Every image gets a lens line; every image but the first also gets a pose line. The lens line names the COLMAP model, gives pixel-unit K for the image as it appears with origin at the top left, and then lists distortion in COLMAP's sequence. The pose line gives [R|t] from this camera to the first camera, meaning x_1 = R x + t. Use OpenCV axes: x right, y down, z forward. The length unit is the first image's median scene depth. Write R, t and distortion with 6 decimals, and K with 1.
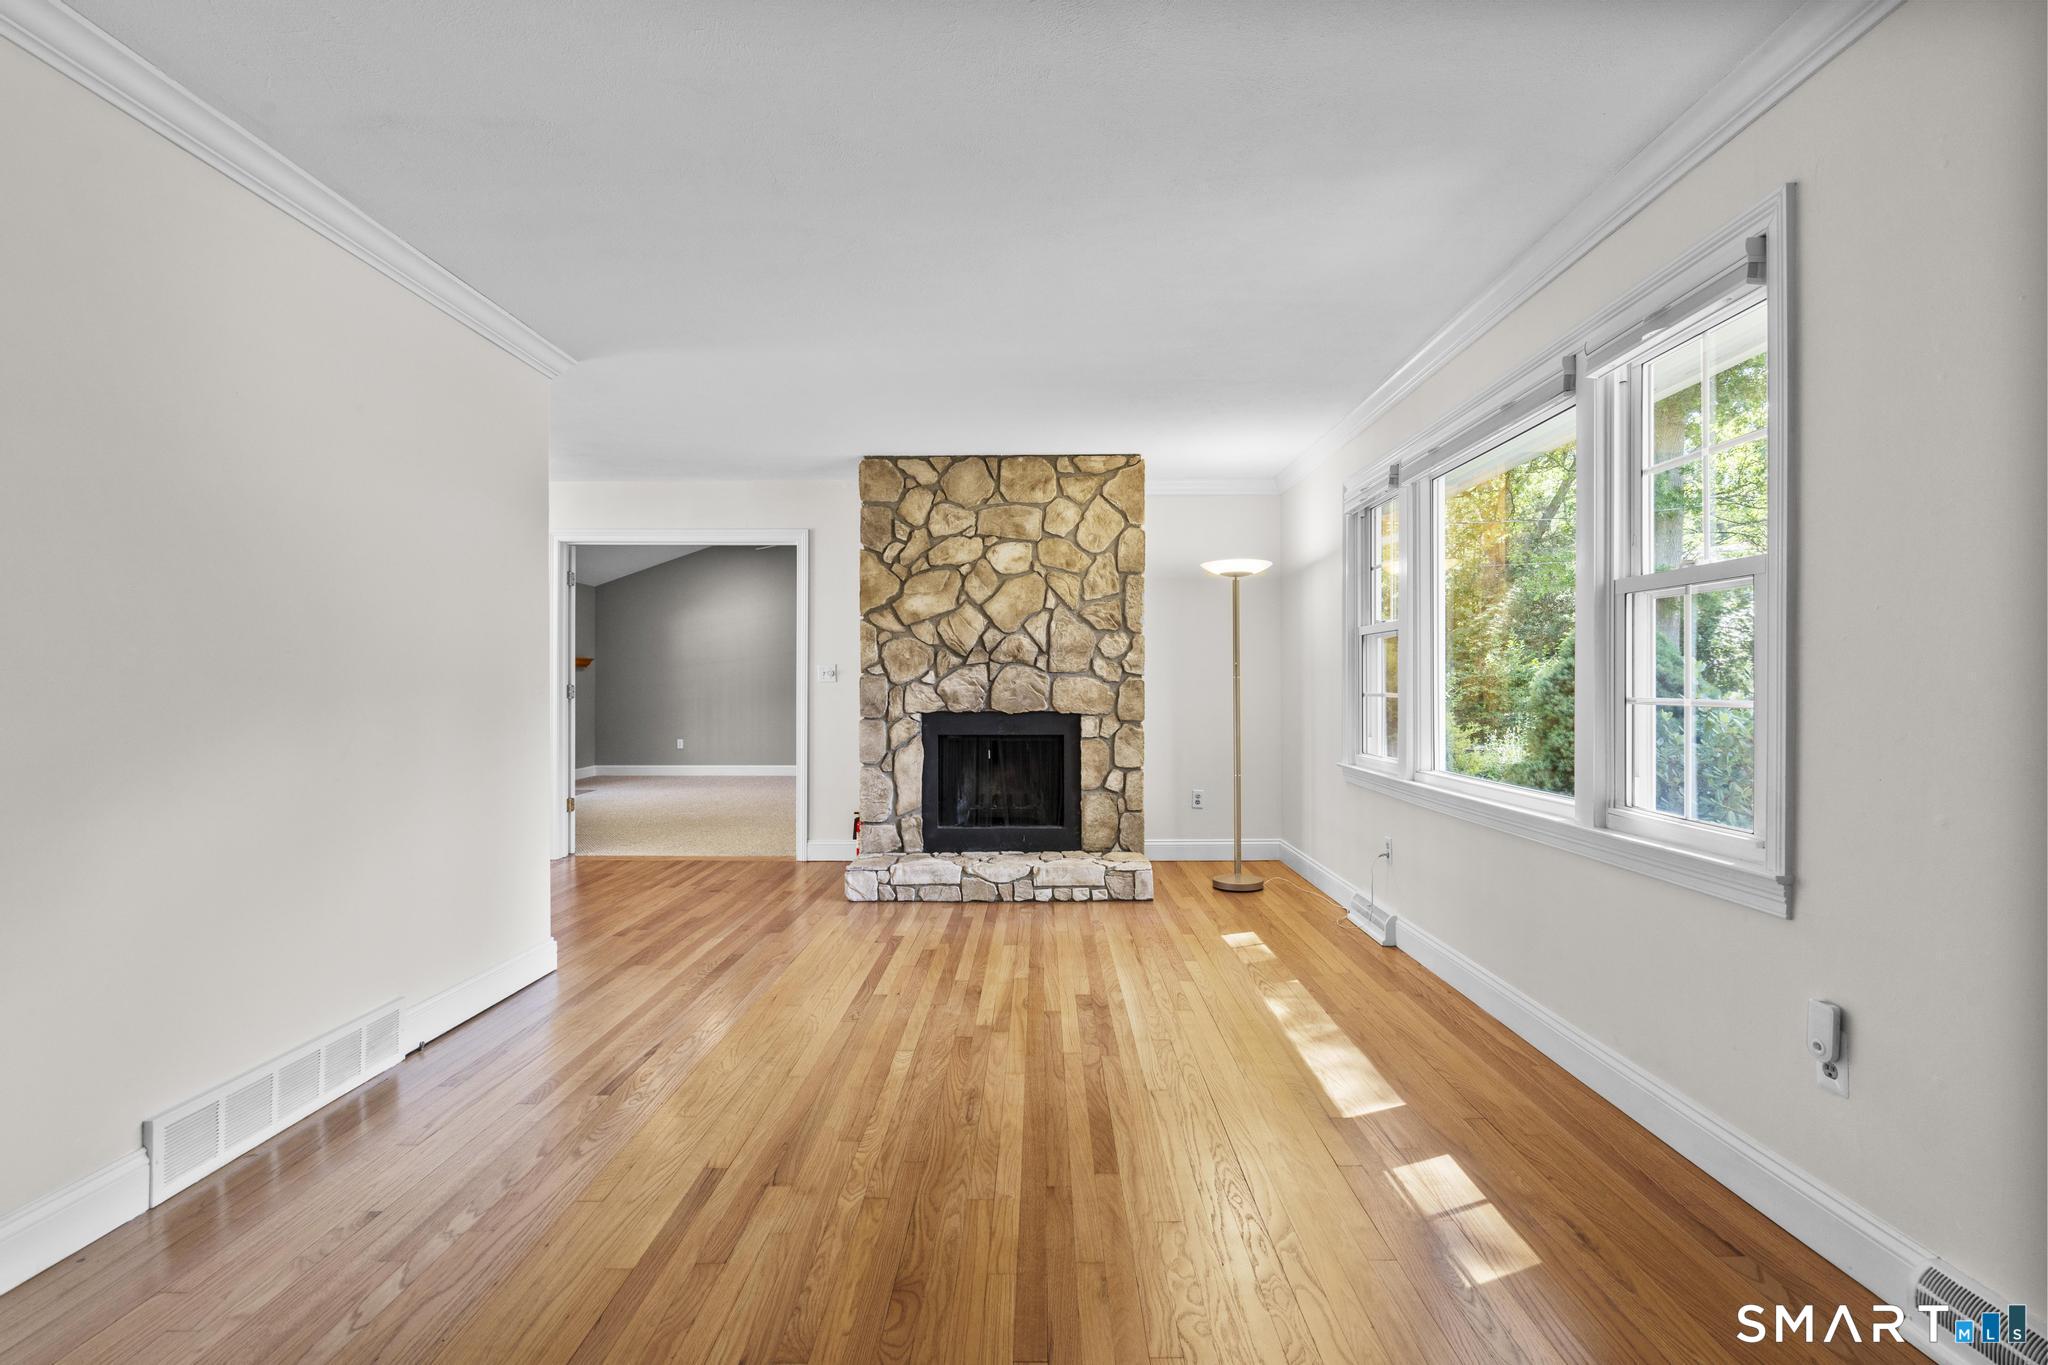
lens RADIAL K [[931.0, 0, 1024.0], [0, 931.0, 682.5], [0, 0, 1]] dist [0.000568, 0.000083]
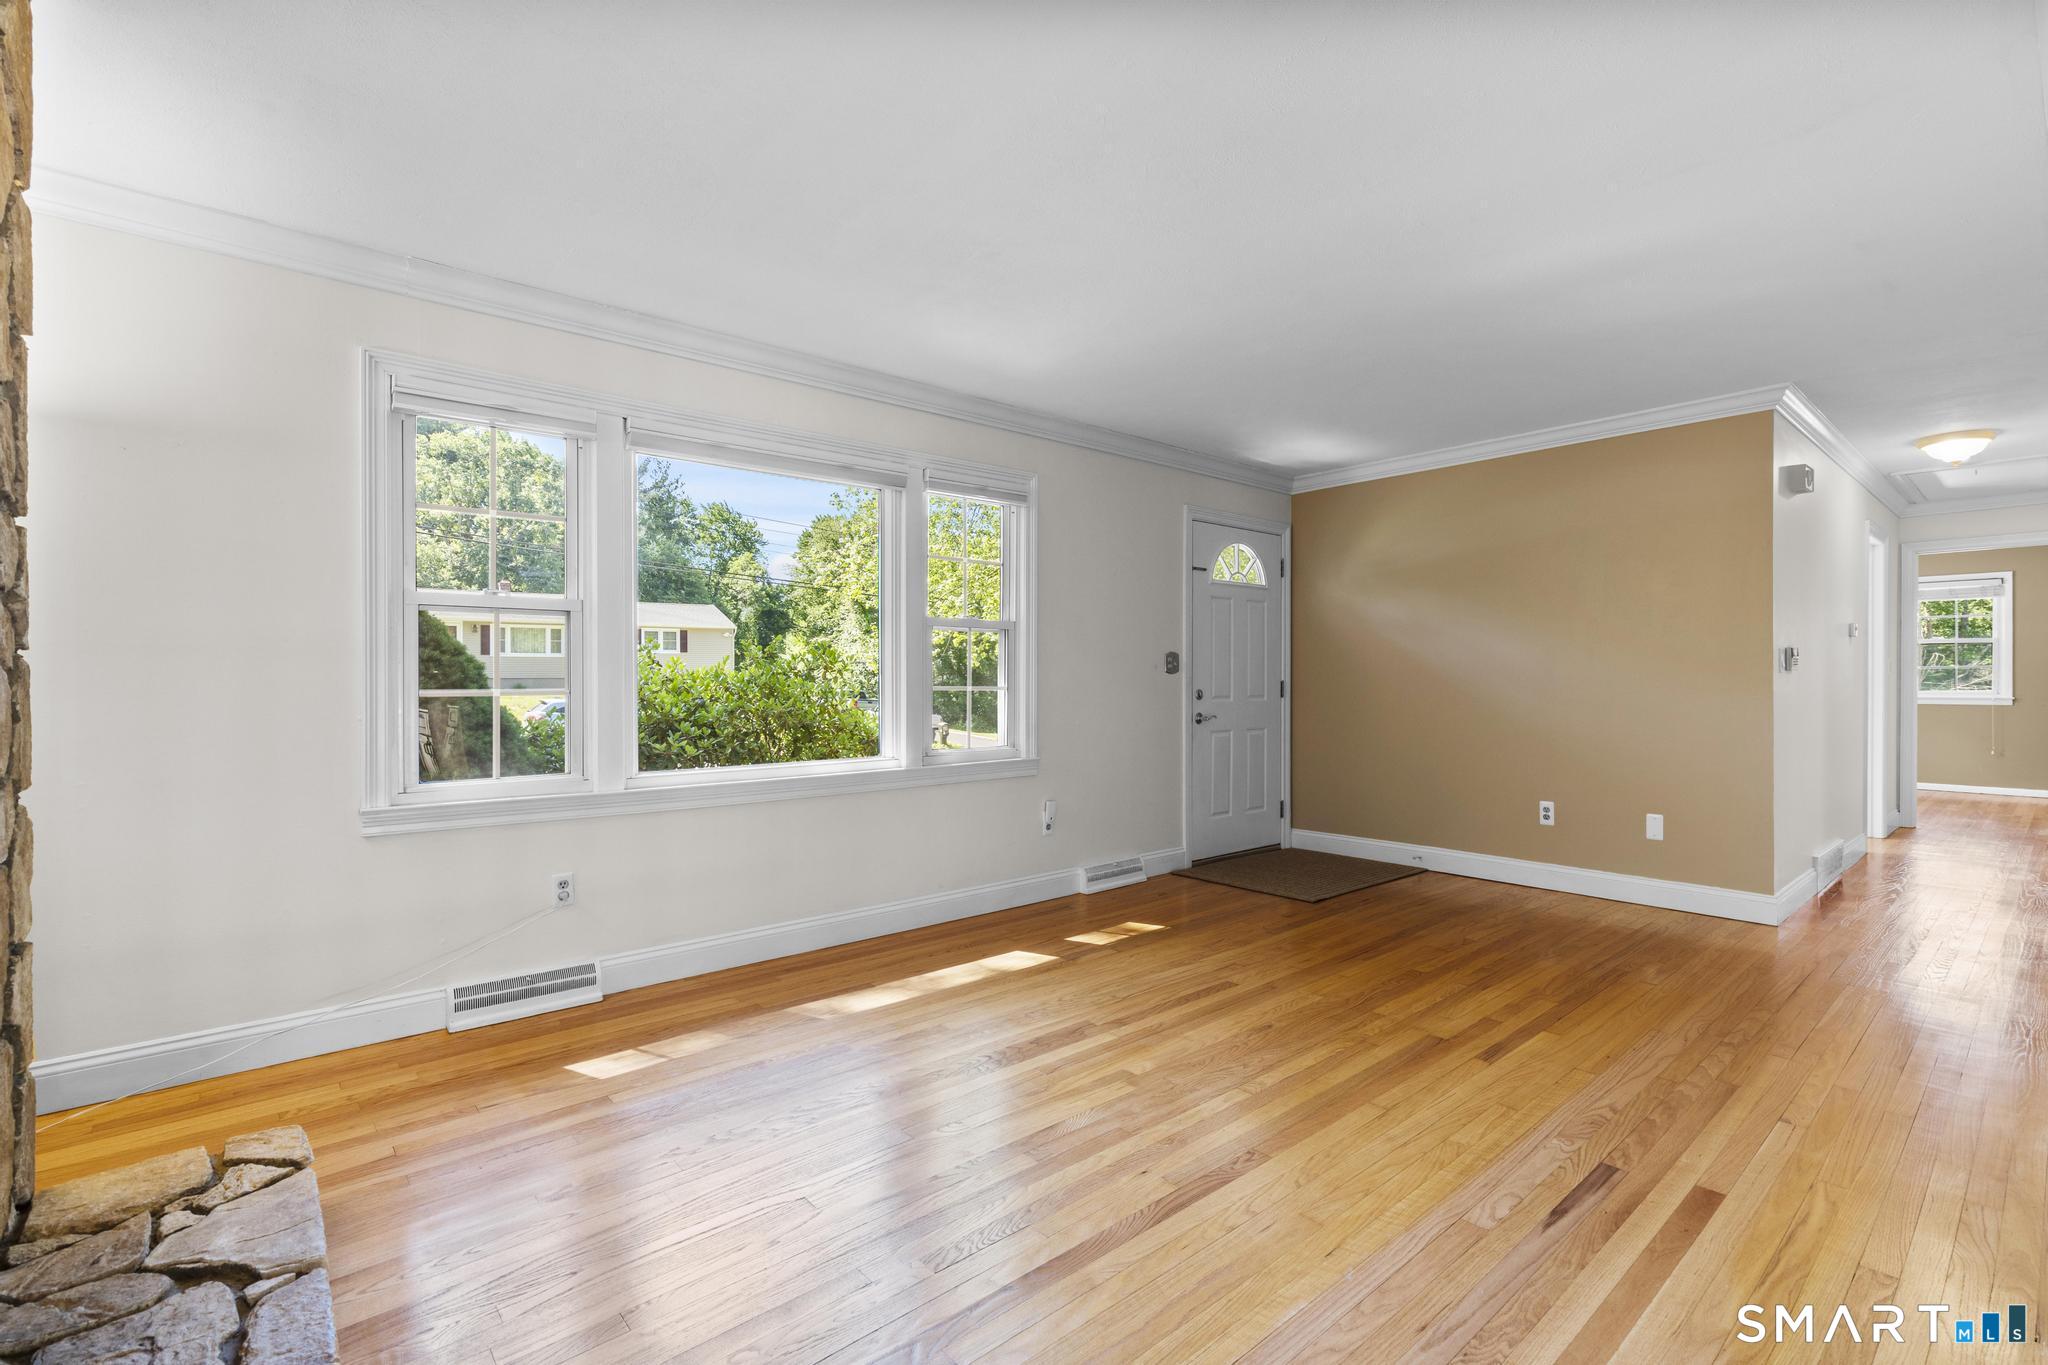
lens RADIAL K [[931.0, 0, 1024.0], [0, 931.0, 682.5], [0, 0, 1]] dist [0.000568, 0.000083]
pose [[-0.668944, -0.002976, 0.743306, -0.759955], [-0.002682, 0.999995, 0.001590, 0.003683], [-0.743308, -0.000929, -0.668949, 2.060155]]
